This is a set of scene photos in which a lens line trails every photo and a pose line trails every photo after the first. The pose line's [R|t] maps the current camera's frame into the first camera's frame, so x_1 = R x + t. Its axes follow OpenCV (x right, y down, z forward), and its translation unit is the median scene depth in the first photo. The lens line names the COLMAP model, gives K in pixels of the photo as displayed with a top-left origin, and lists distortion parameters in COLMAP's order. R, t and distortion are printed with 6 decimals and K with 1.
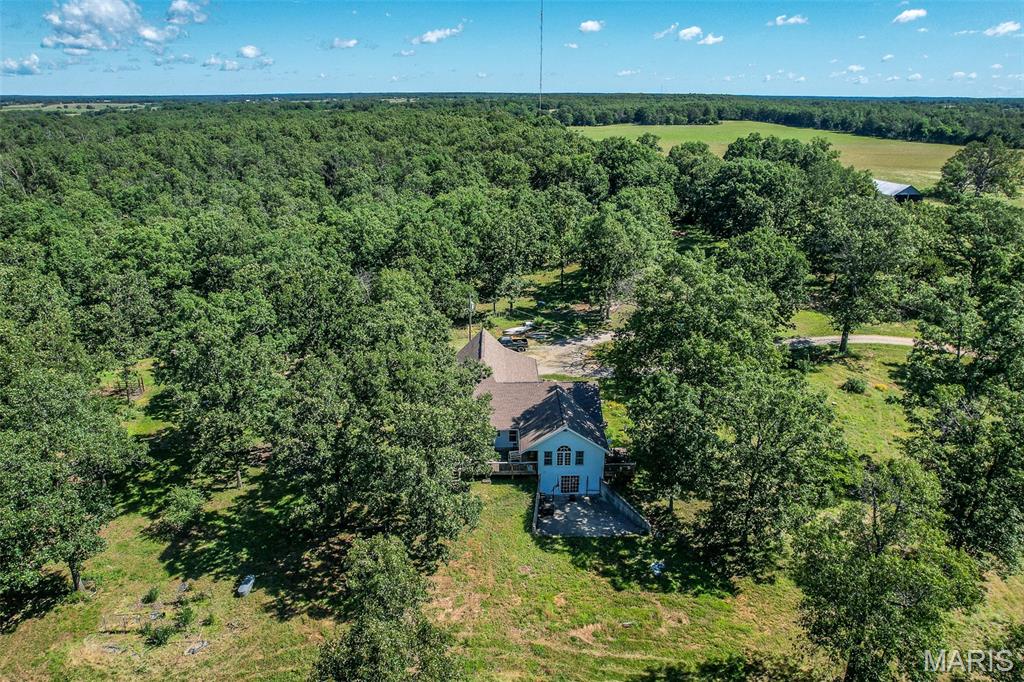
lens RADIAL K [[681.4, 0, 512.0], [0, 681.4, 341.0], [0, 0, 1]] dist [-0.079713, 0.065459]
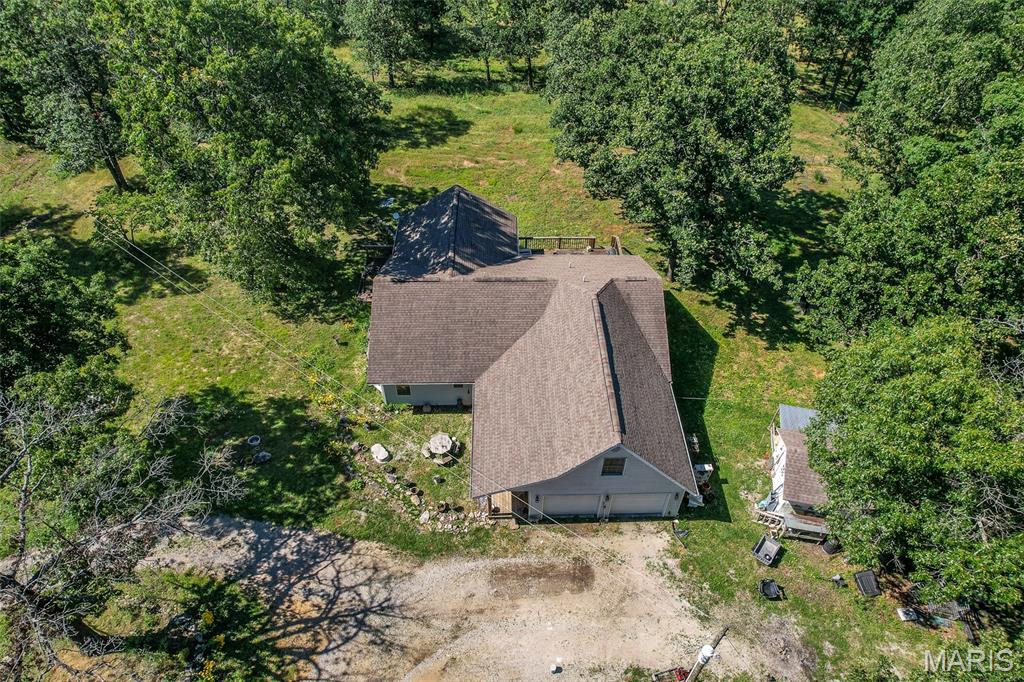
lens RADIAL K [[657.3, 0, 512.0], [0, 657.3, 341.0], [0, 0, 1]] dist [-0.084917, 0.076305]
pose [[-0.999902, -0.012408, -0.006445, 0.022897], [-0.011021, 0.415711, 0.909430, -0.446683], [-0.008605, 0.909412, -0.415807, 1.419576]]
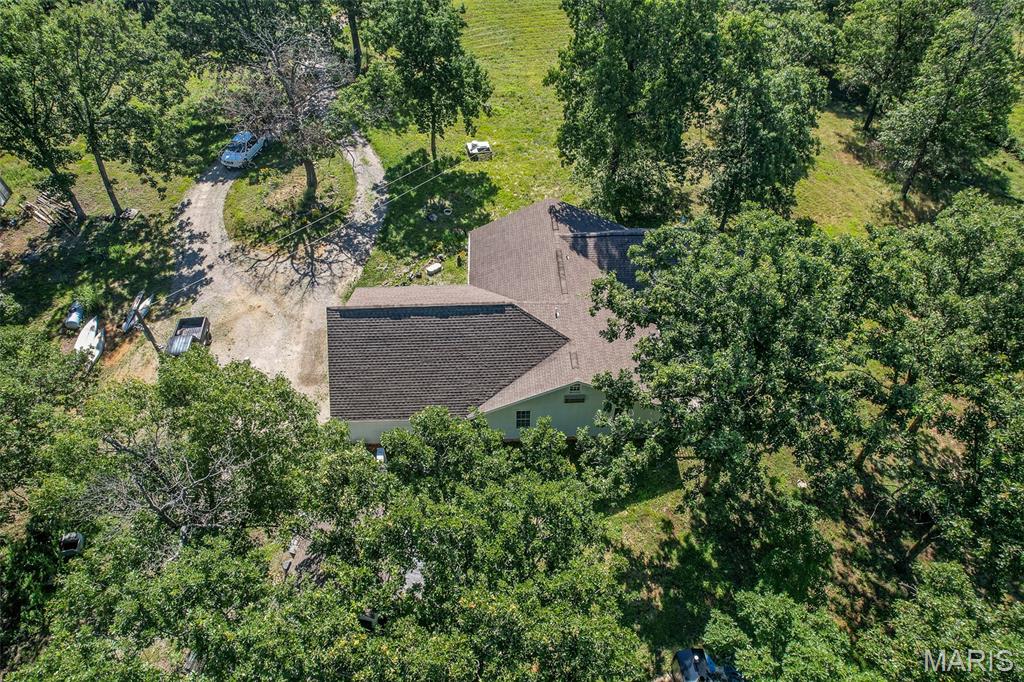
lens RADIAL K [[657.3, 0, 512.0], [0, 657.3, 341.0], [0, 0, 1]] dist [-0.084917, 0.076305]
pose [[-0.014301, -0.706322, 0.707746, -0.452624], [0.355566, 0.657961, 0.663822, -0.306968], [-0.934542, 0.261144, 0.241735, 1.036403]]
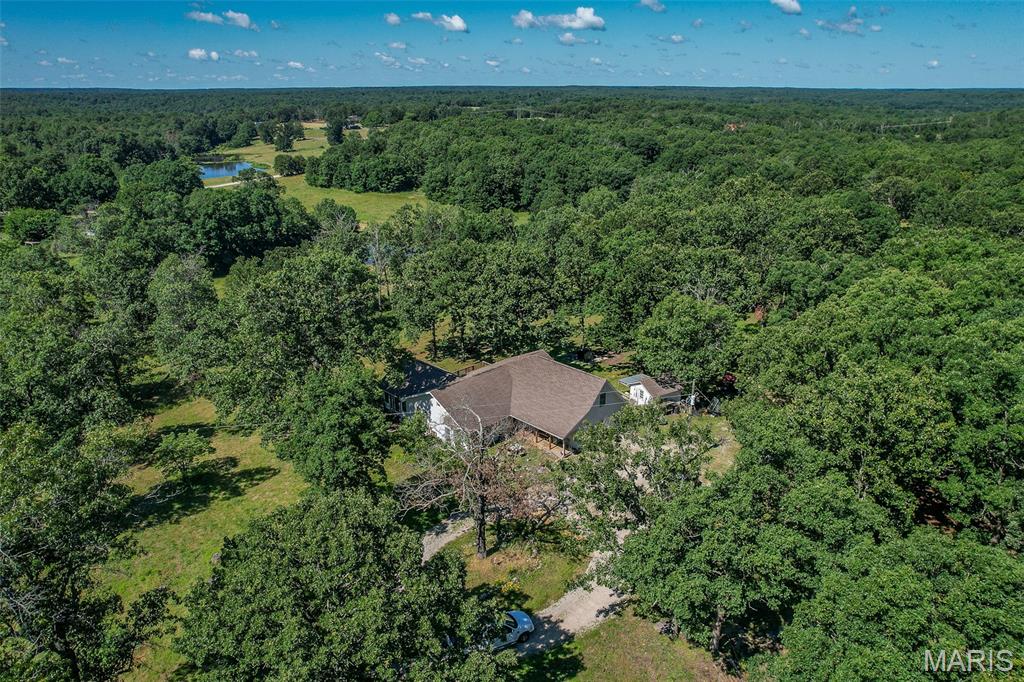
lens RADIAL K [[691.5, 0, 512.0], [0, 691.5, 341.0], [0, 0, 1]] dist [-0.073748, 0.066939]
pose [[-0.731503, 0.237230, -0.639238, 0.725039], [-0.239355, 0.788513, 0.566530, -0.643996], [0.638445, 0.567424, -0.520017, 1.728744]]
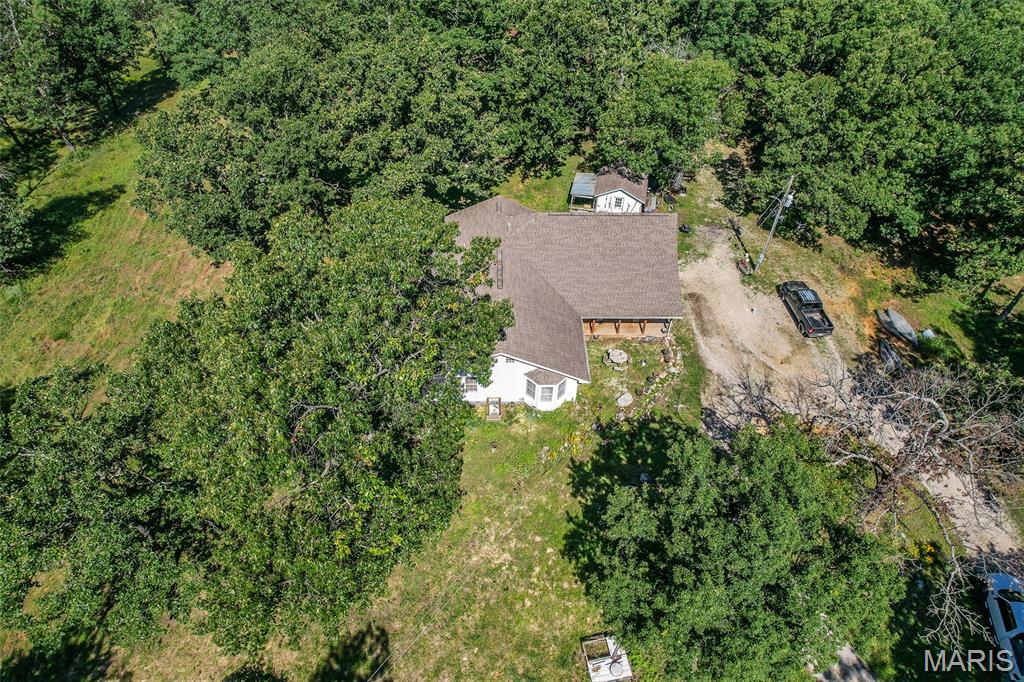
lens RADIAL K [[657.3, 0, 512.0], [0, 657.3, 341.0], [0, 0, 1]] dist [-0.084917, 0.076305]
pose [[-0.000131, 0.714336, -0.699803, 0.563513], [-0.375144, 0.648659, 0.662200, -0.348222], [0.926967, 0.262613, 0.267894, 0.967856]]
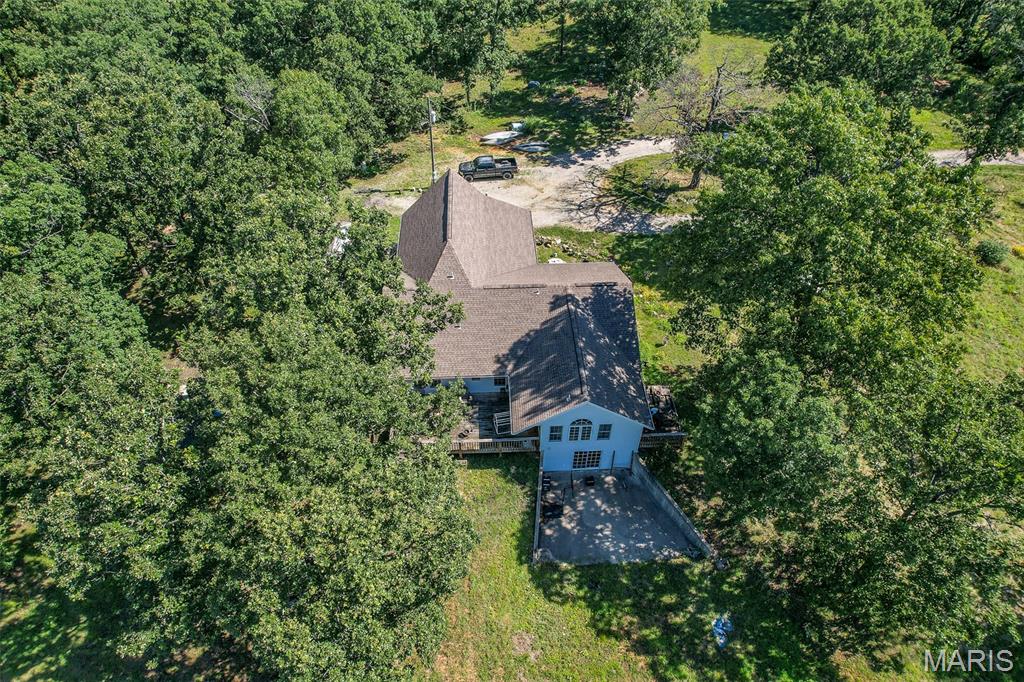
lens RADIAL K [[657.3, 0, 512.0], [0, 657.3, 341.0], [0, 0, 1]] dist [-0.084917, 0.076305]
pose [[0.999595, -0.014569, 0.024451, 0.000086], [0.003259, 0.911994, 0.410190, -0.160501], [-0.028275, -0.409944, 0.911672, 0.475208]]
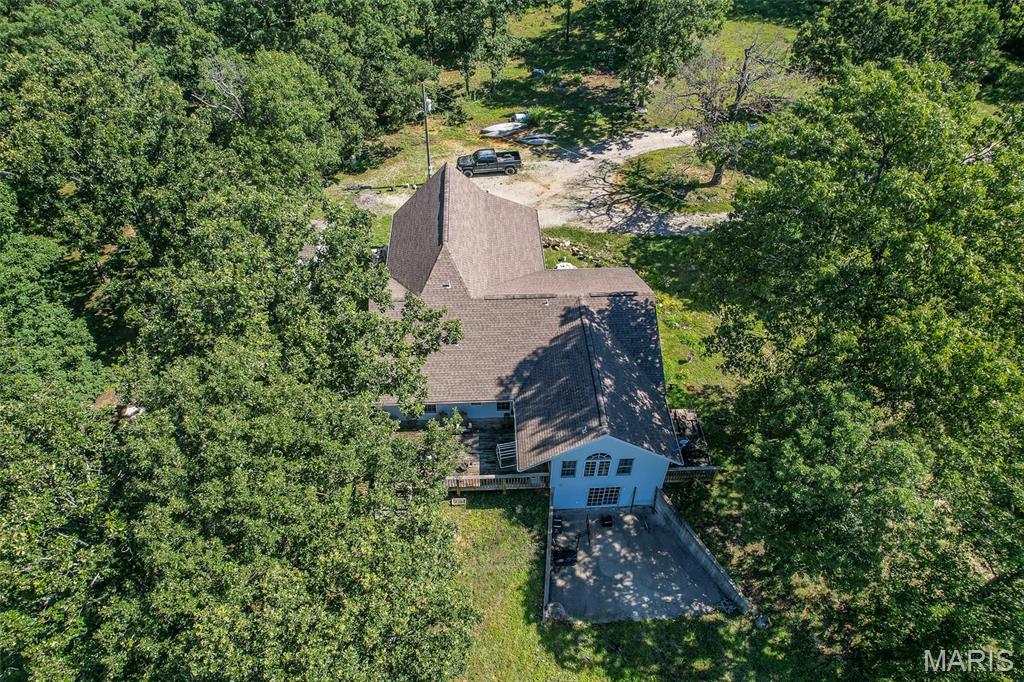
lens RADIAL K [[657.3, 0, 512.0], [0, 657.3, 341.0], [0, 0, 1]] dist [-0.084917, 0.076305]
pose [[0.999589, -0.014856, 0.024521, -0.002316], [0.003368, 0.910205, 0.414145, -0.142634], [-0.028471, -0.413892, 0.909881, 0.561683]]
